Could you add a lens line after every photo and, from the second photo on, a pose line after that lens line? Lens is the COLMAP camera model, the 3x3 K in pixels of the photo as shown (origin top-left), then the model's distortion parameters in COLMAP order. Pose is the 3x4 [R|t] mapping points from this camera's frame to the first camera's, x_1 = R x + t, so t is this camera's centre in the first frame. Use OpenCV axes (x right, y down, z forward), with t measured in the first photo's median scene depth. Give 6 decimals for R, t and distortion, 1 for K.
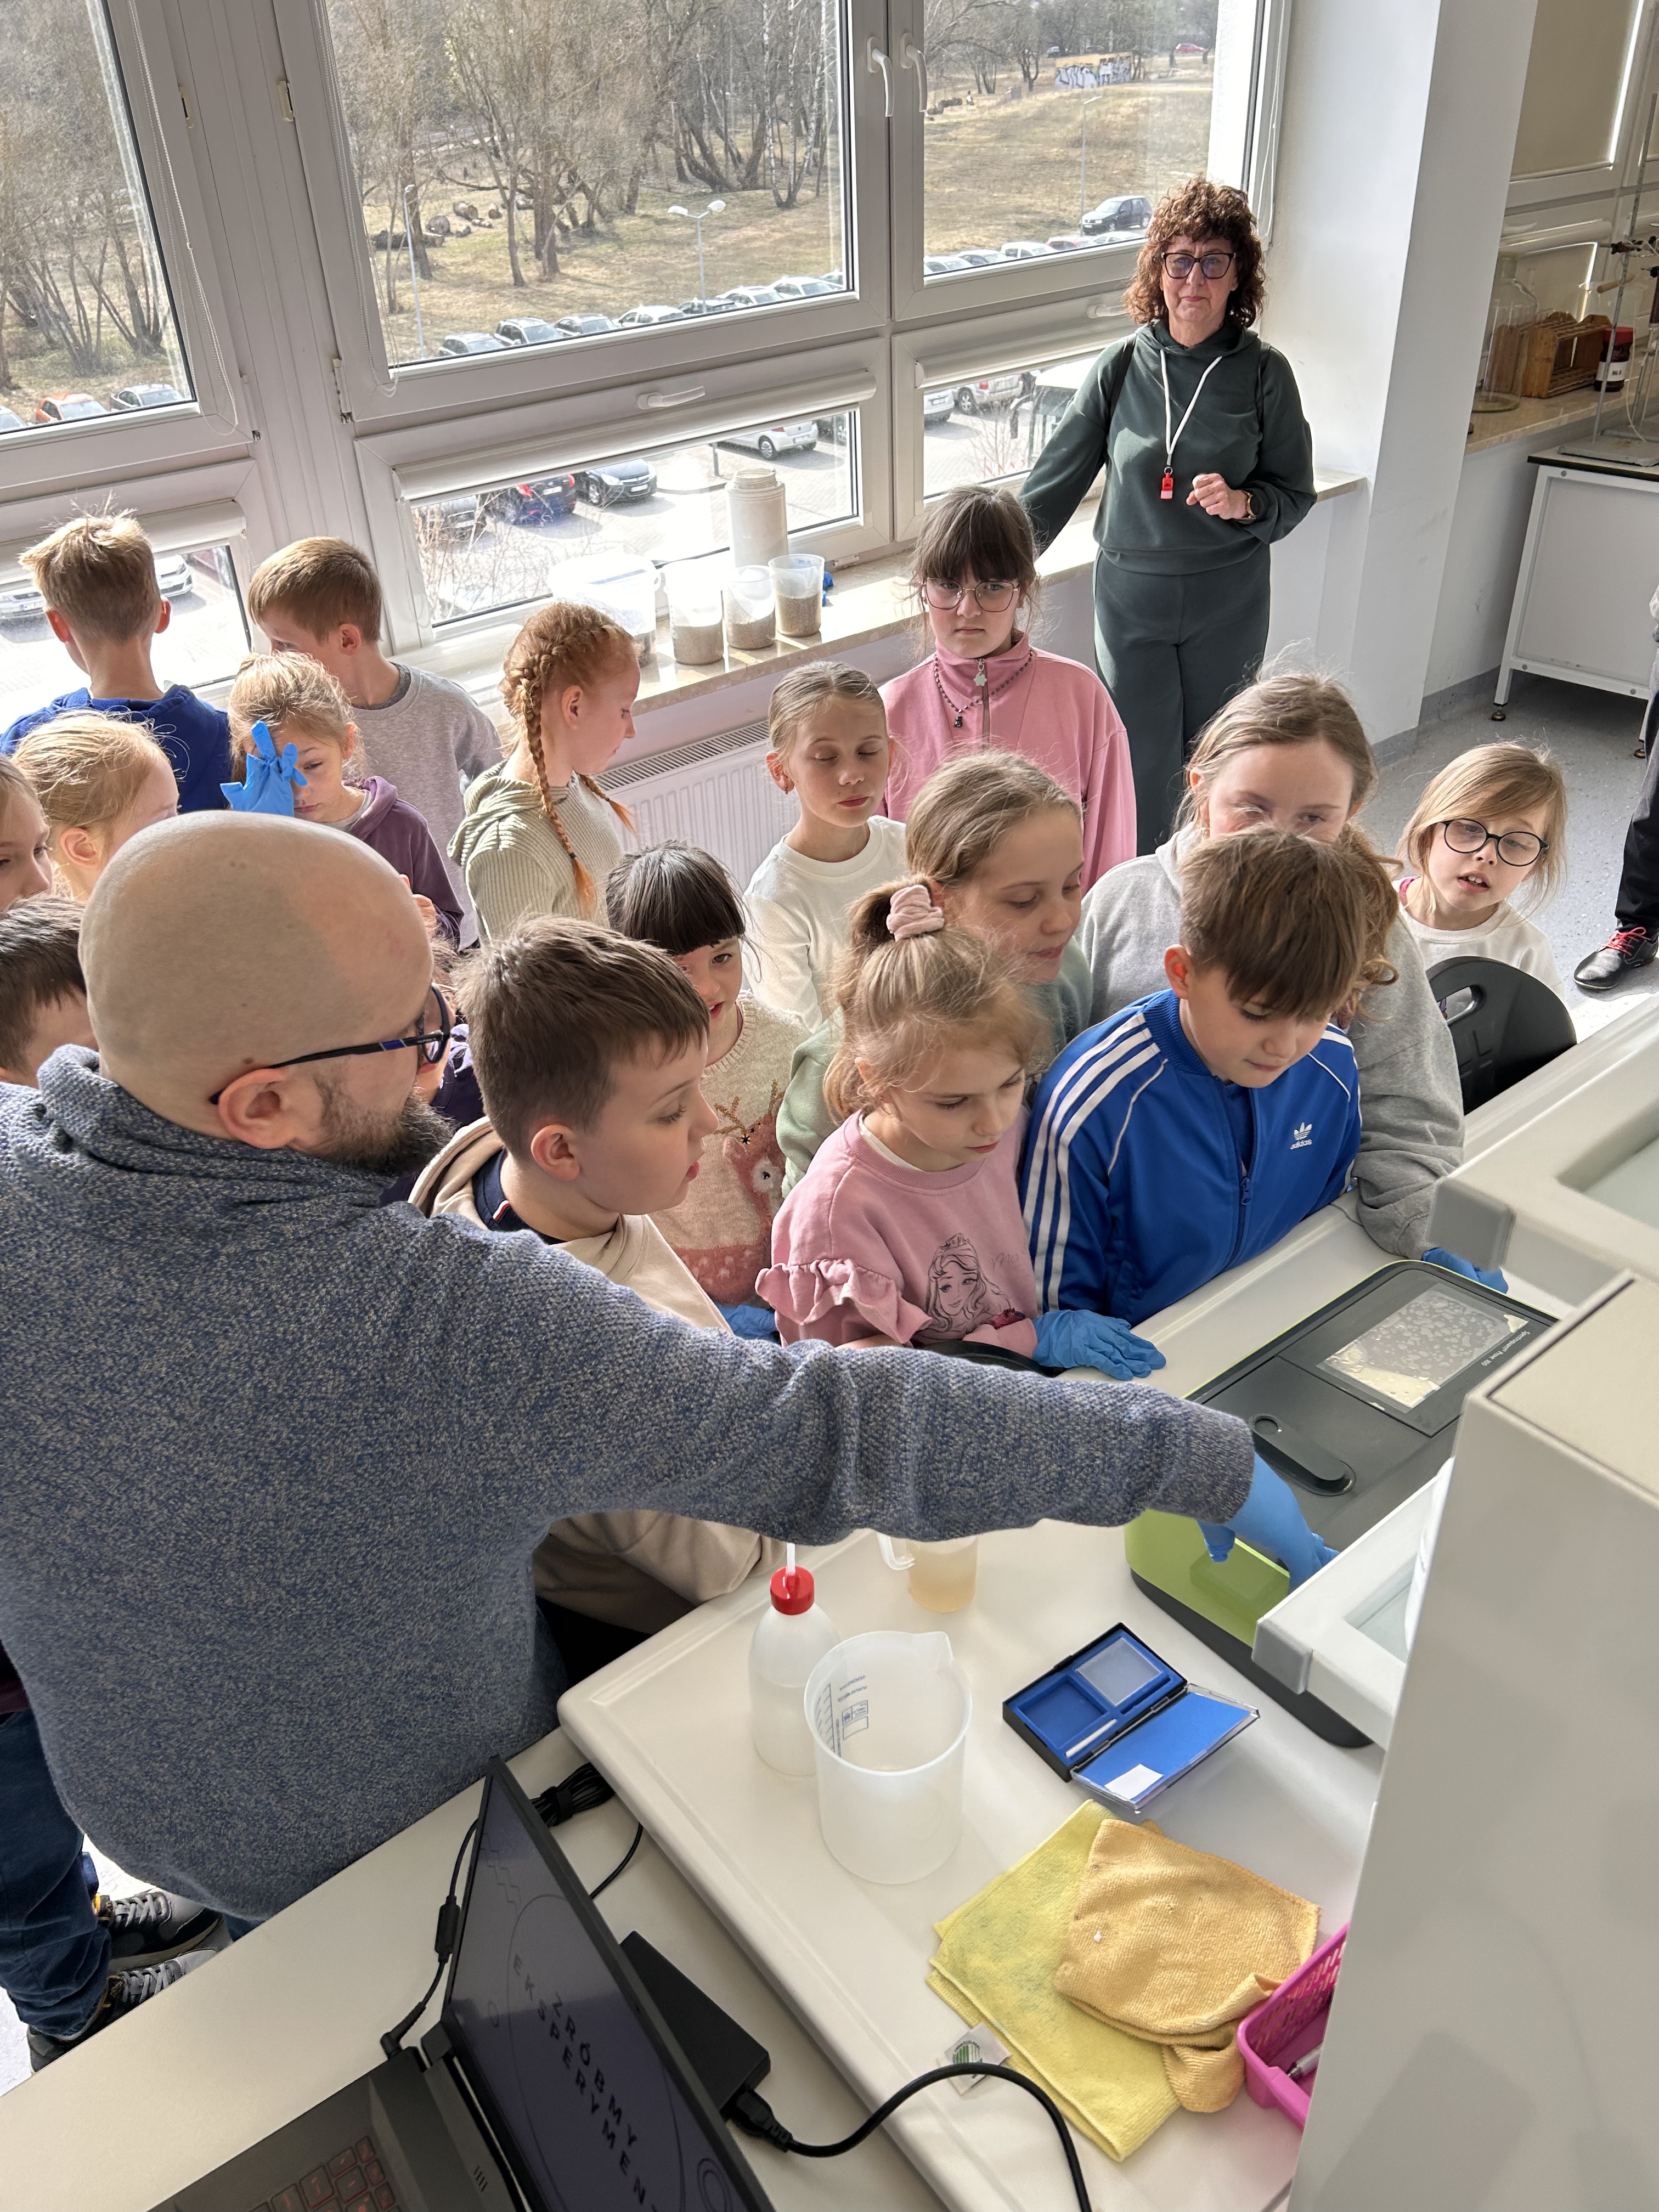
lens RADIAL K [[1676.1, 0, 798.1], [0, 1676.1, 1116.5], [0, 0, 1]] dist [0.036620, -0.041475]
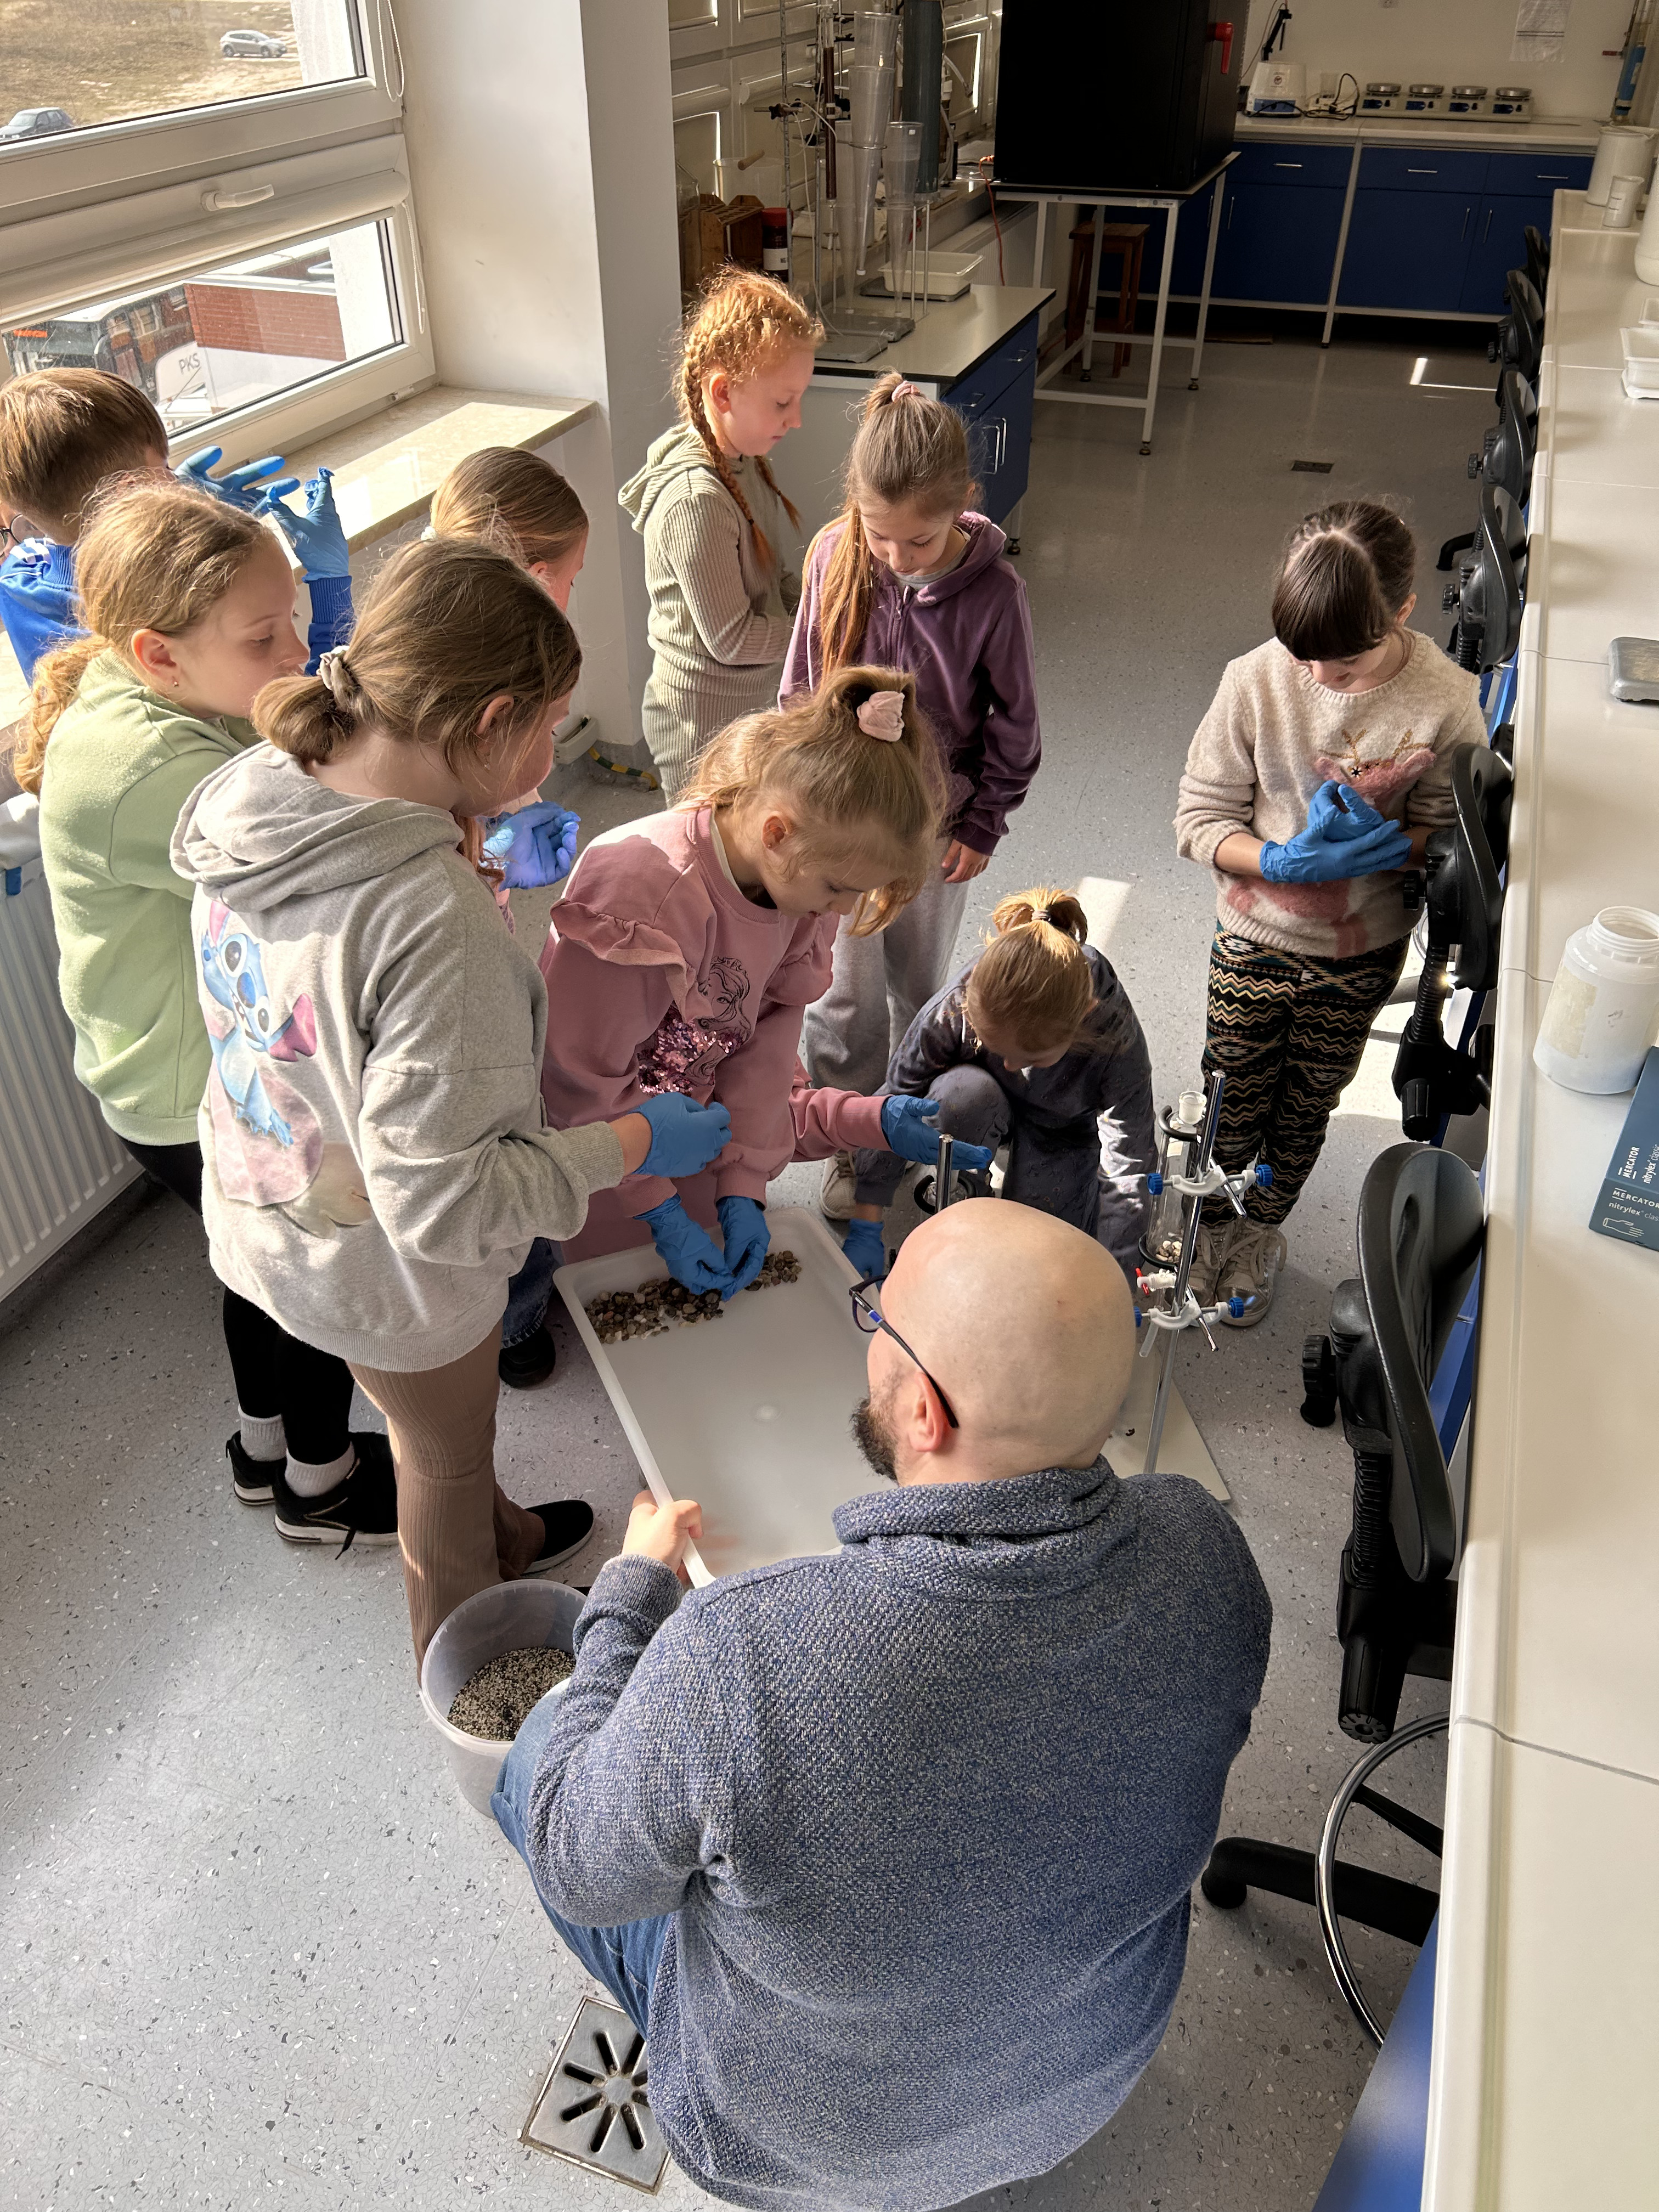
lens RADIAL K [[1676.1, 0, 801.7], [0, 1676.1, 1101.6], [0, 0, 1]] dist [0.036620, -0.041475]
pose [[0.855848, -0.272010, 0.439926, -0.020999], [0.257519, 0.961724, 0.093657, -0.094642], [-0.448562, 0.033133, 0.893137, 0.215976]]
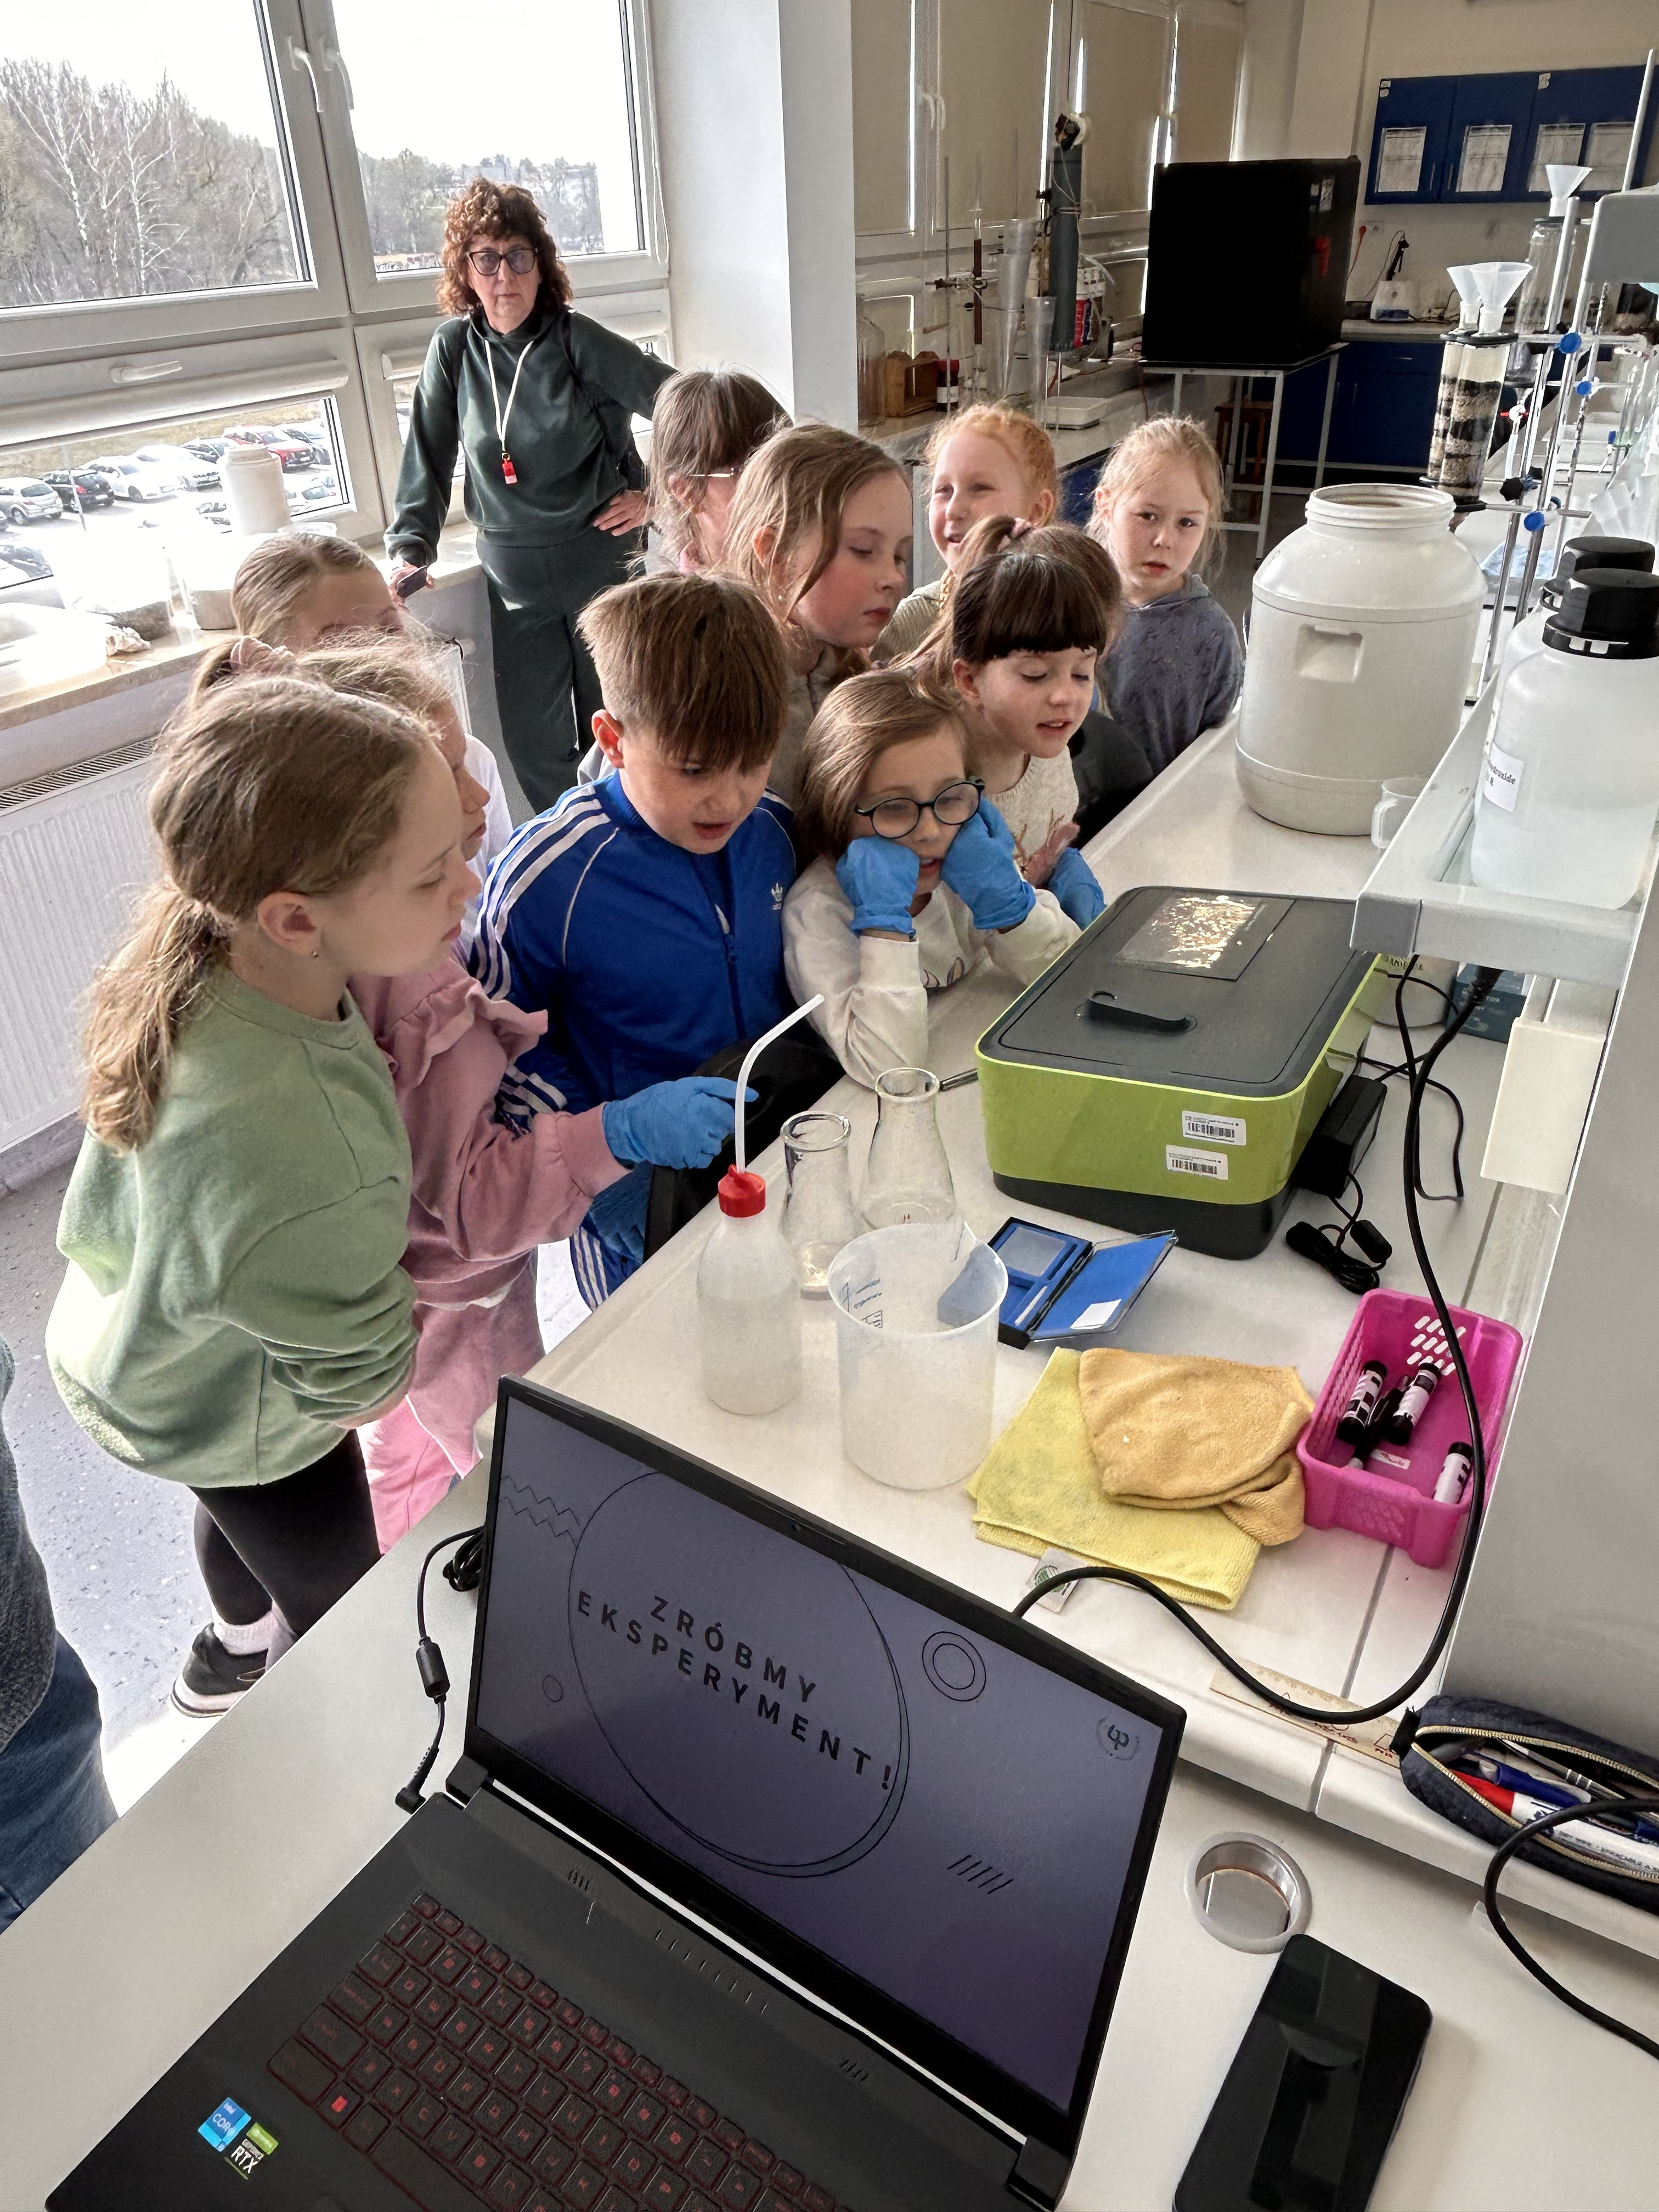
lens RADIAL K [[1520.7, 0, 842.1], [0, 1520.7, 1088.9], [0, 0, 1]] dist [-0.009466, 0.005586]
pose [[0.921825, -0.179556, 0.343510, -0.054060], [0.199926, 0.979504, -0.024512, 0.060625], [-0.332068, 0.091272, 0.938829, 0.044661]]
